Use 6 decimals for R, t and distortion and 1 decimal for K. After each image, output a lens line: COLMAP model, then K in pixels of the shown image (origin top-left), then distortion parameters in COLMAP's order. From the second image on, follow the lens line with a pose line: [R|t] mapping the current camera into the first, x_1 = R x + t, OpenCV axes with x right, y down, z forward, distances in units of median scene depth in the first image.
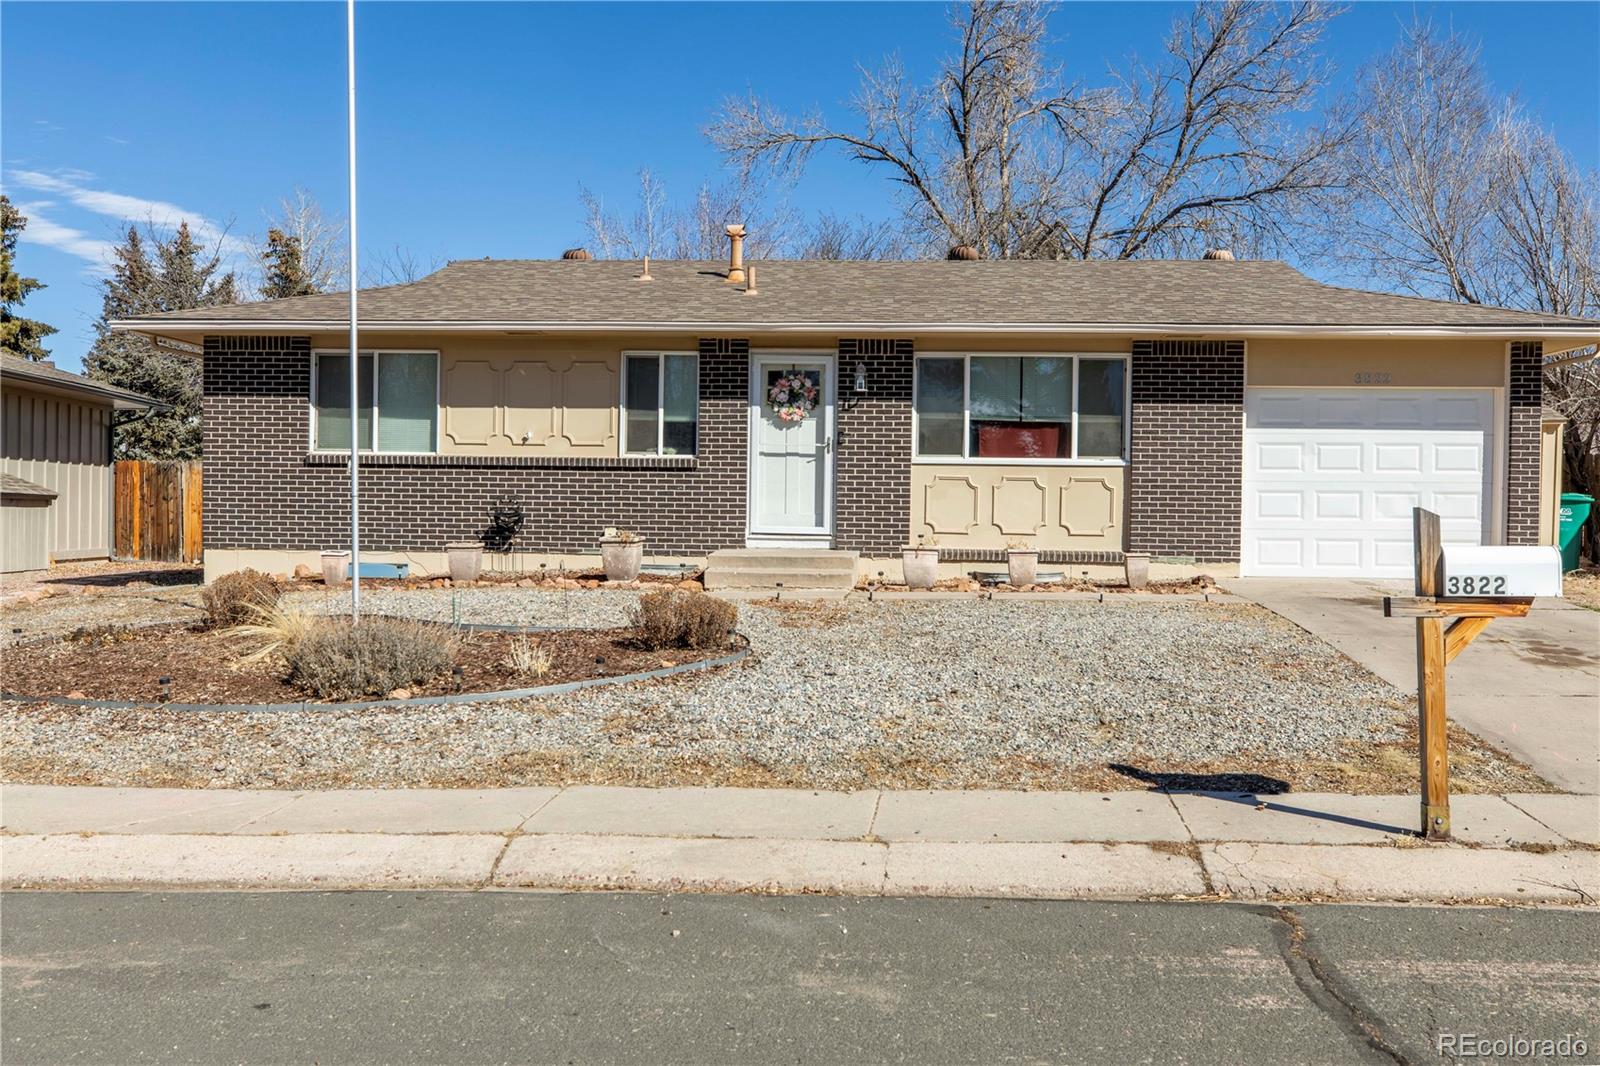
lens RADIAL K [[1452.8, 0, 795.6], [0, 1452.8, 538.6], [0, 0, 1]] dist [0.011695, 0.000000]
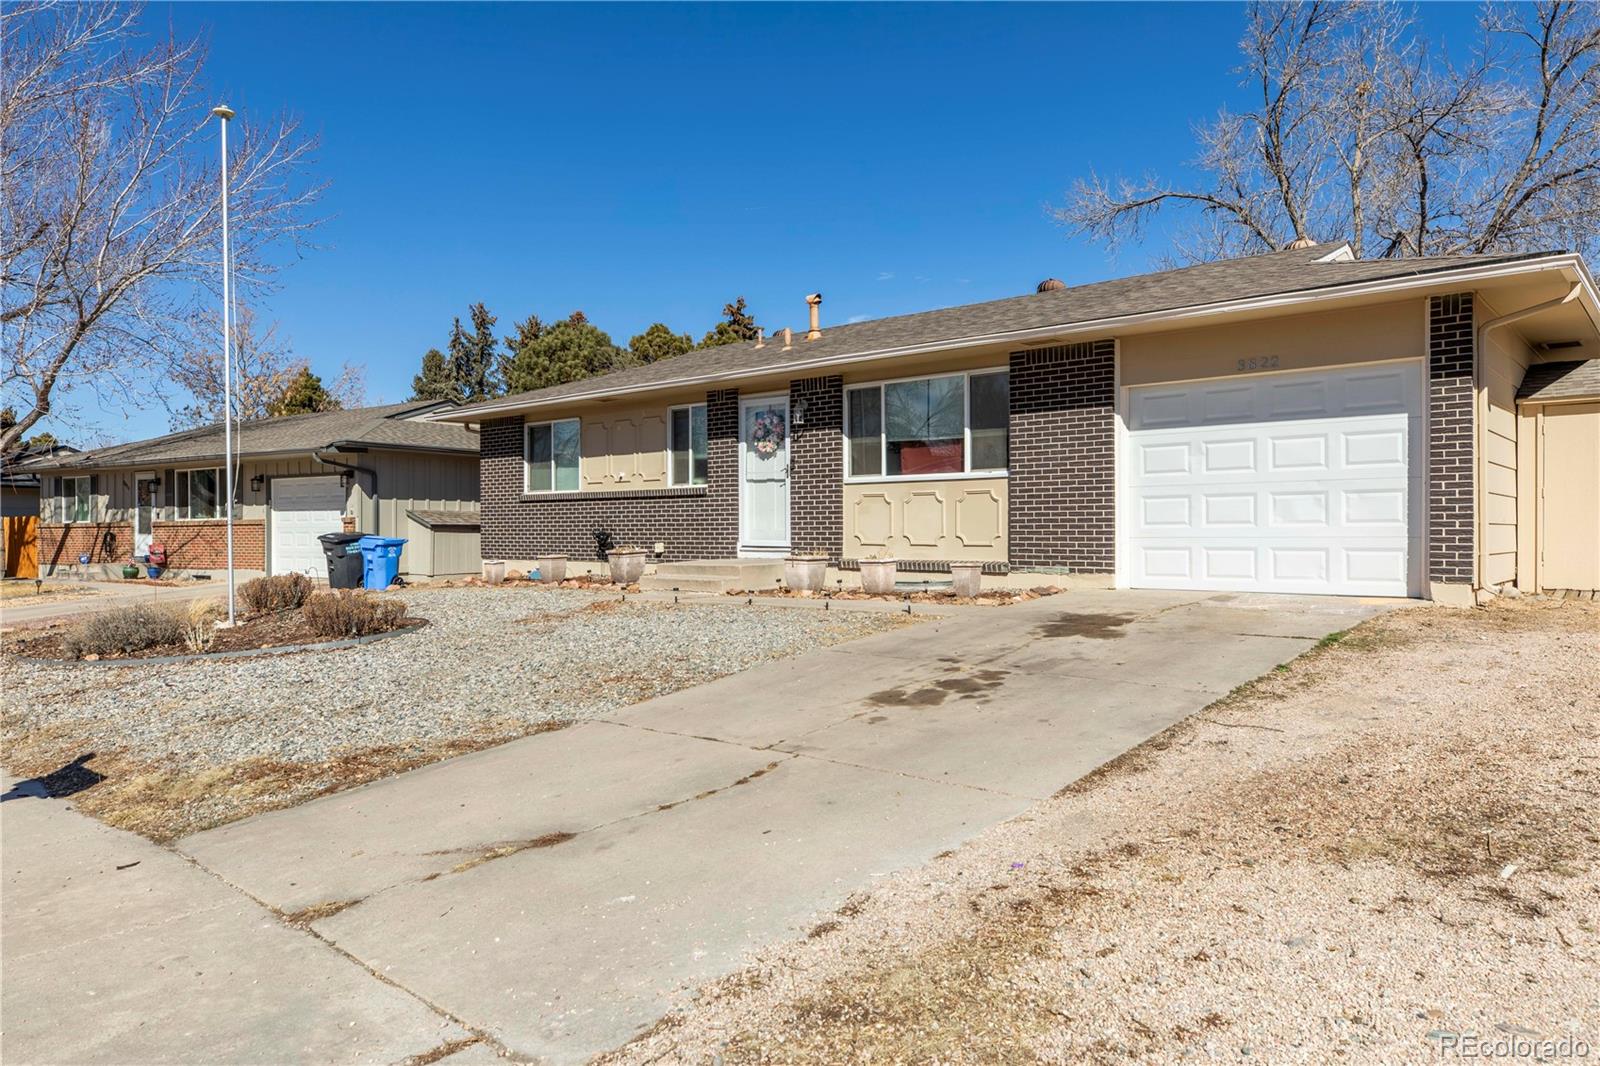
lens RADIAL K [[1099.7, 0, 799.9], [0, 1099.7, 537.1], [0, 0, 1]] dist [0.026446, 0.000581]
pose [[0.780906, -0.012472, -0.624523, 0.587097], [-0.001885, 0.999749, -0.022323, 0.009116], [0.624645, 0.018610, 0.780687, 0.309758]]
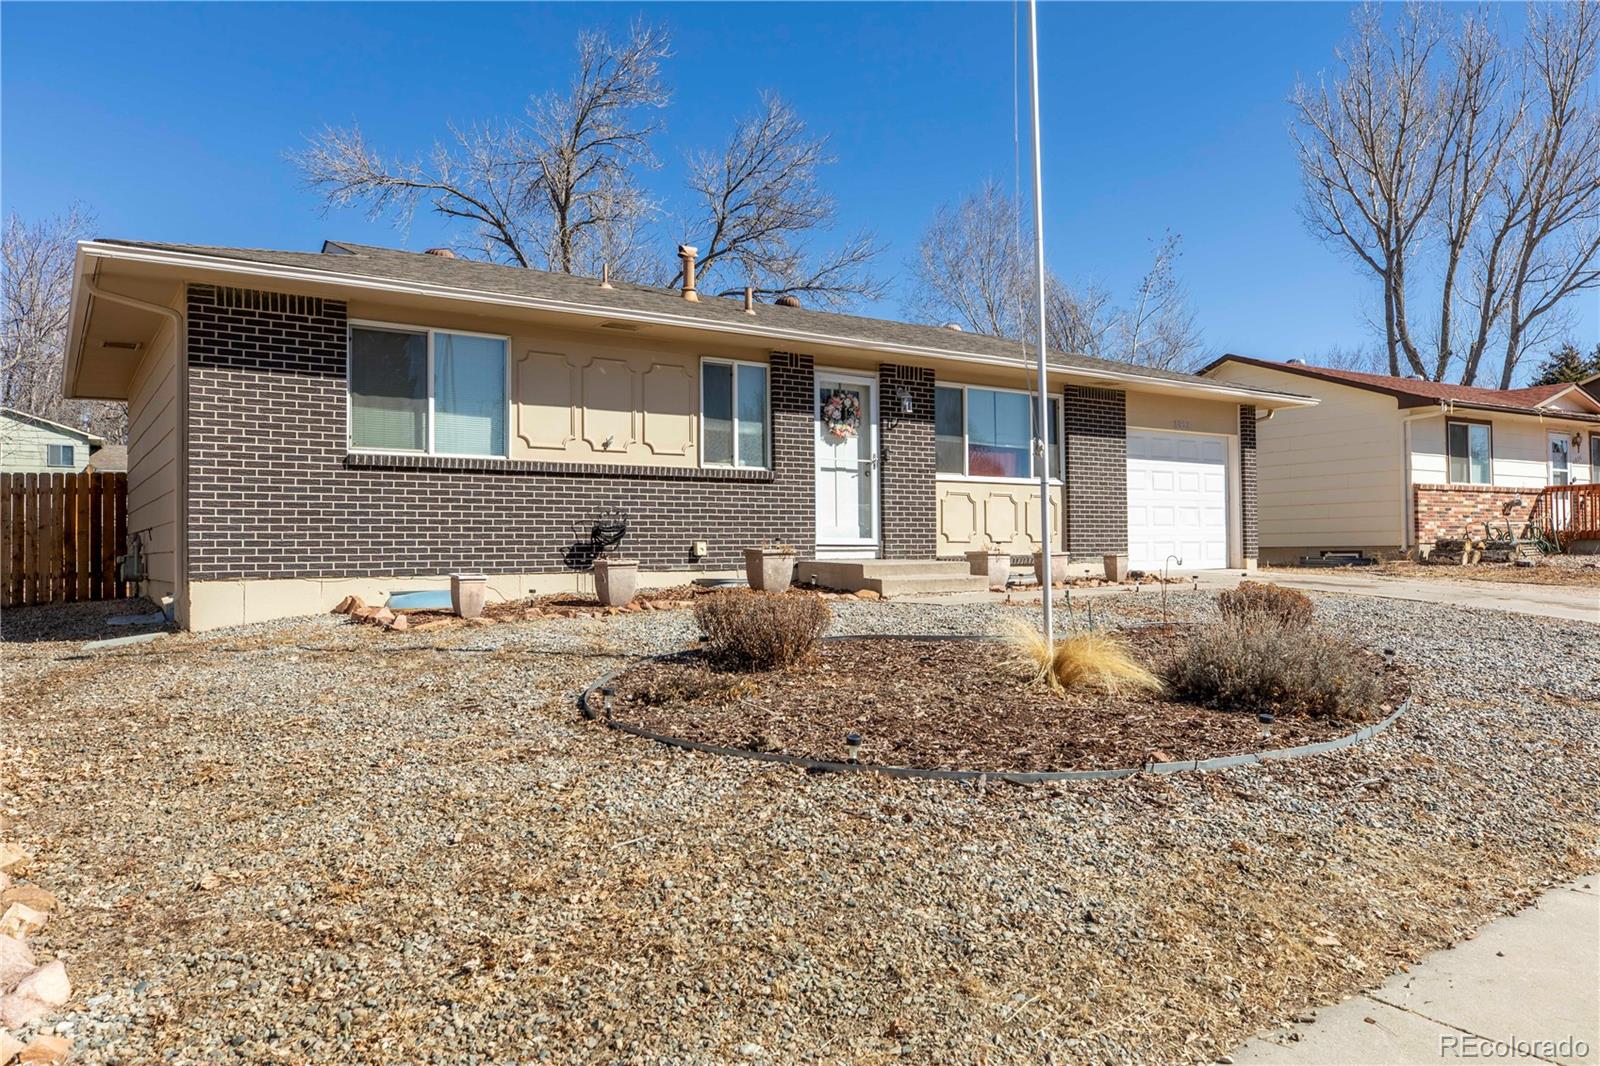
lens RADIAL K [[1061.4, 0, 805.5], [0, 1061.4, 522.6], [0, 0, 1]] dist [0.011992, 0.000516]
pose [[0.798516, -0.004845, 0.601954, -0.486940], [0.020772, 0.999594, -0.019509, -0.005084], [-0.601615, 0.028082, 0.798293, 0.408103]]
